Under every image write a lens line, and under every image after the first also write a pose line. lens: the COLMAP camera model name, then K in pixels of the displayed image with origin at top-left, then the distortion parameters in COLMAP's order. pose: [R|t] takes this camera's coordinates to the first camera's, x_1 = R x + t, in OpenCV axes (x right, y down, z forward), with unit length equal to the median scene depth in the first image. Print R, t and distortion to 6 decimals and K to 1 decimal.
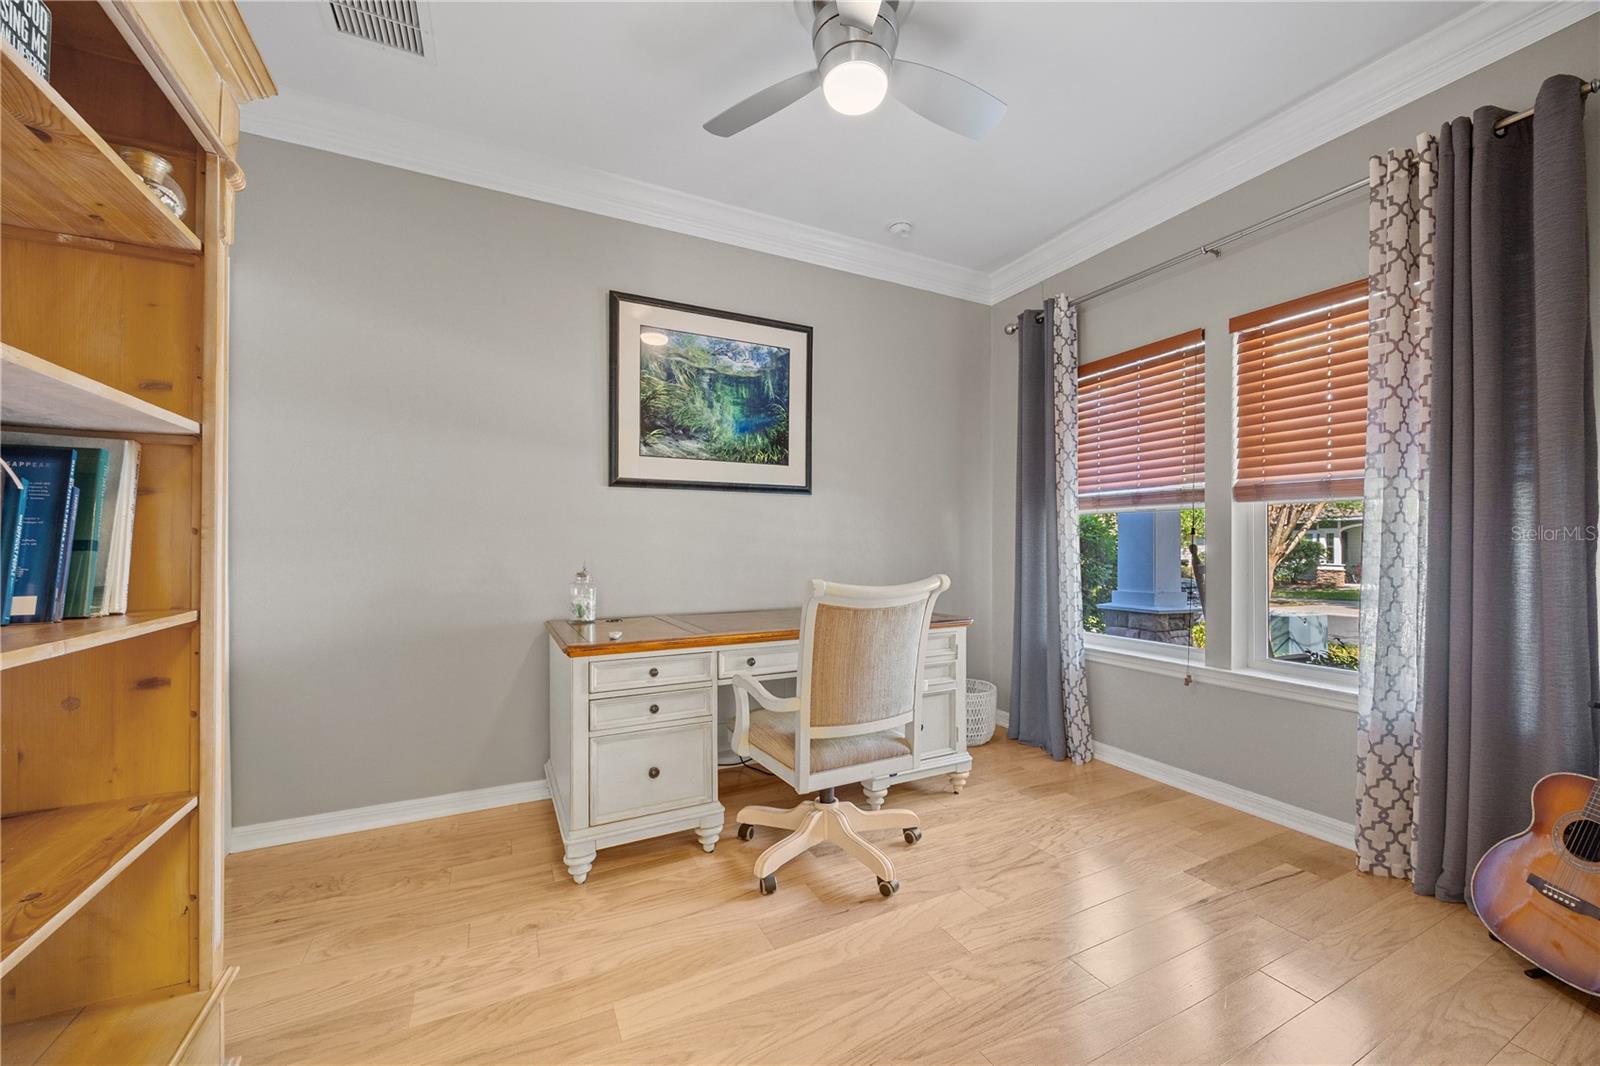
lens RADIAL K [[613.7, 0, 802.0], [0, 613.7, 546.4], [0, 0, 1]] dist [-0.002071, 0.000047]
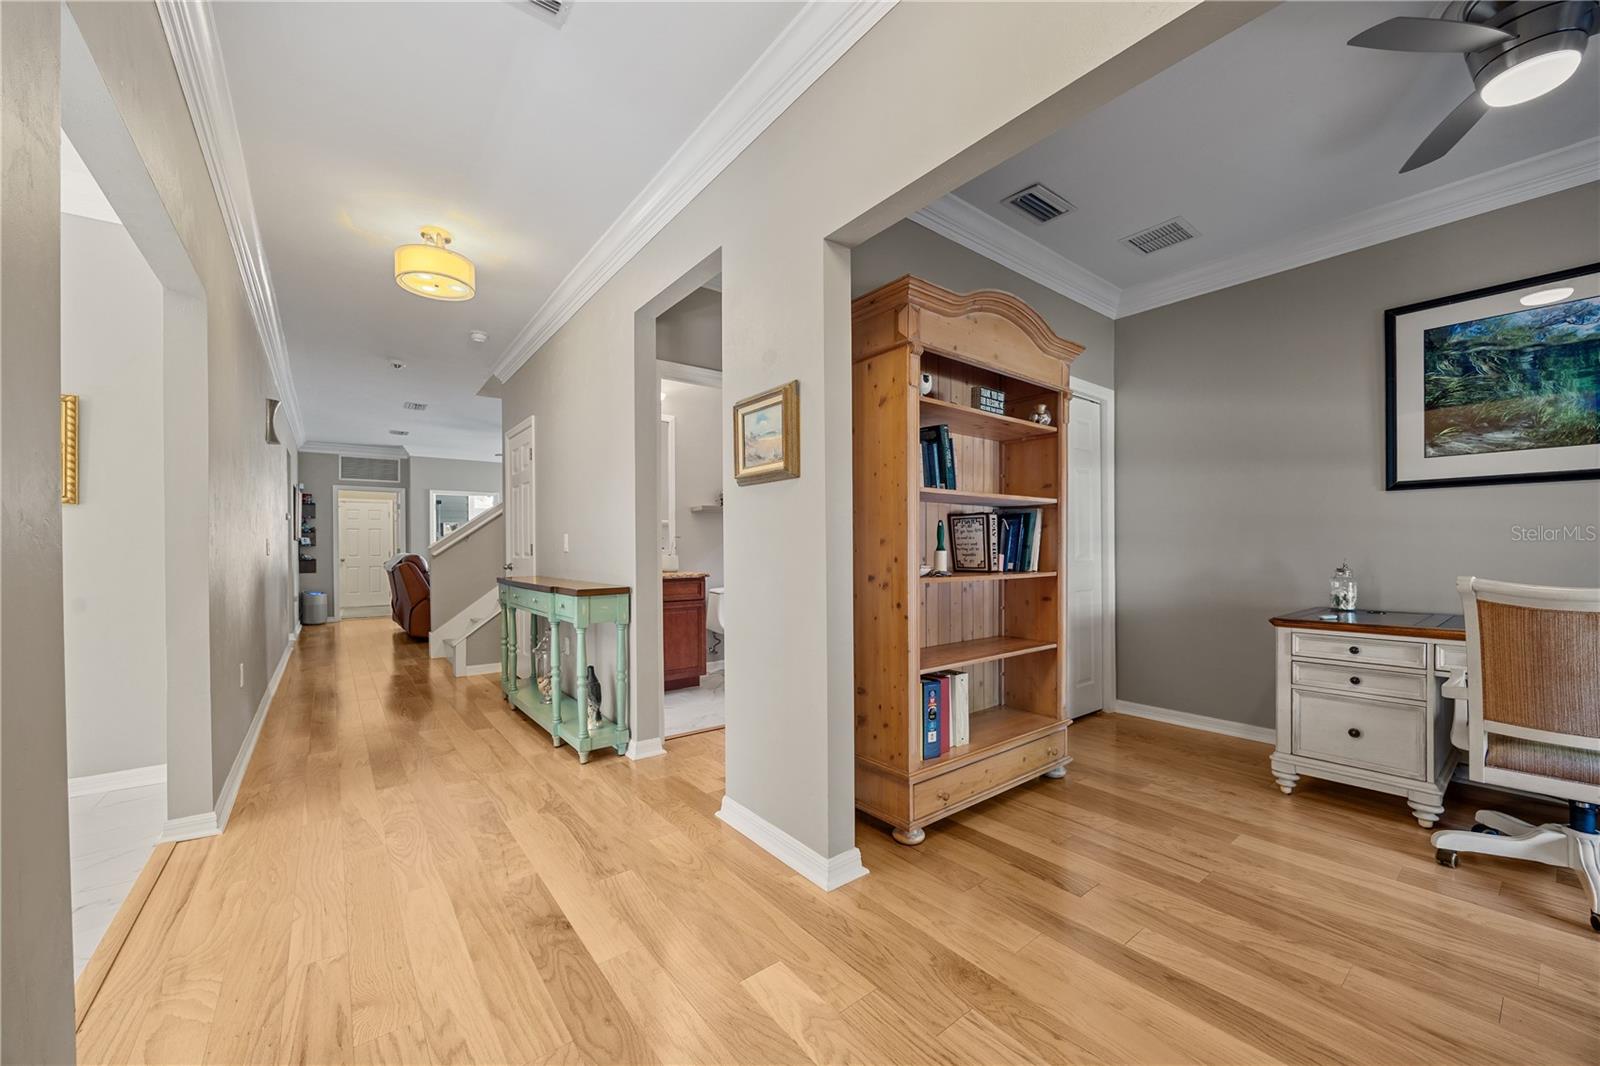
lens RADIAL K [[613.7, 0, 802.0], [0, 613.7, 546.4], [0, 0, 1]] dist [-0.002071, 0.000047]
pose [[0.197346, -0.002286, -0.980331, 0.716672], [0.003159, 0.999994, -0.001696, -0.000911], [0.980329, -0.002762, 0.197352, -0.301235]]
